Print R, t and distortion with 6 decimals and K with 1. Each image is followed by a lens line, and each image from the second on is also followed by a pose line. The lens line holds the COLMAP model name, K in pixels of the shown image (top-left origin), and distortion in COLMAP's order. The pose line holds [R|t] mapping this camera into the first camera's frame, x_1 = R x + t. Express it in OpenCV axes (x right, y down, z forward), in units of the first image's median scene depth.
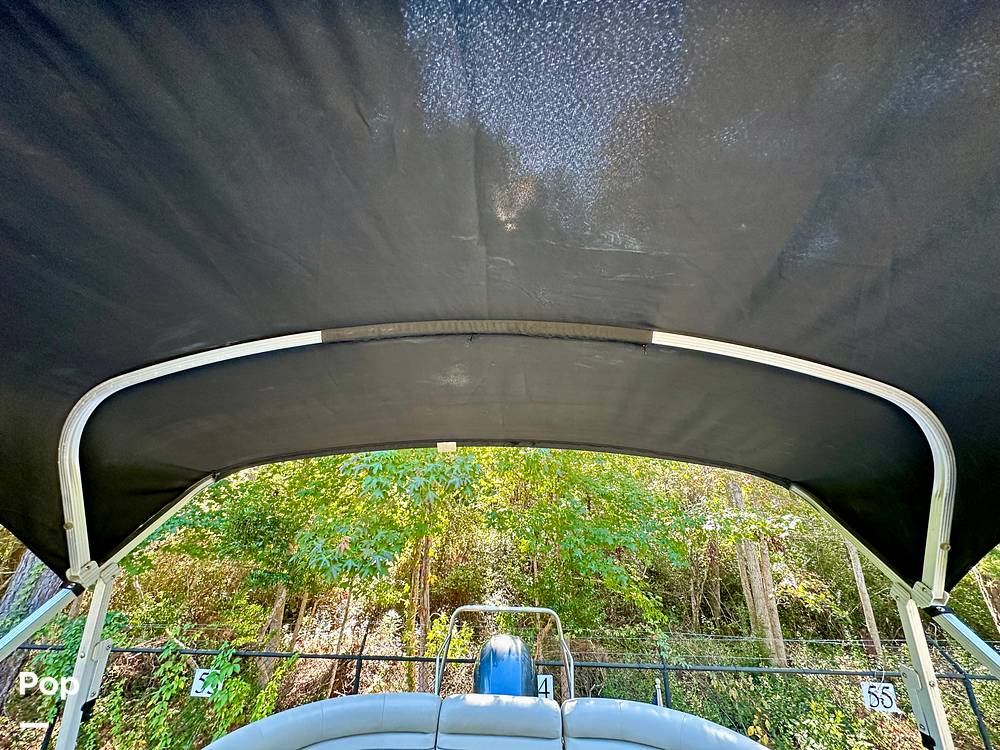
lens RADIAL K [[400.9, 0, 498.8], [0, 400.9, 374.2], [0, 0, 1]] dist [-0.002998, 0.000263]
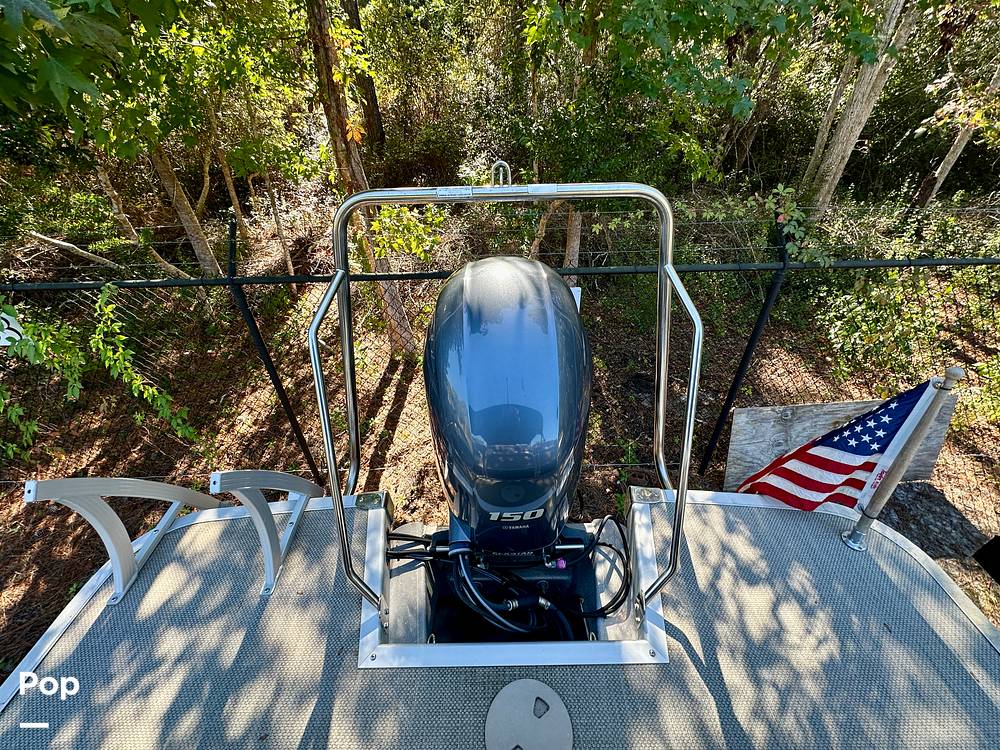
lens RADIAL K [[400.9, 0, 498.8], [0, 400.9, 374.2], [0, 0, 1]] dist [-0.002998, 0.000263]
pose [[0.998668, -0.049783, 0.013561, 0.000475], [0.015614, 0.542093, 0.840174, 0.144447], [-0.049177, -0.838843, 0.542148, 0.257074]]
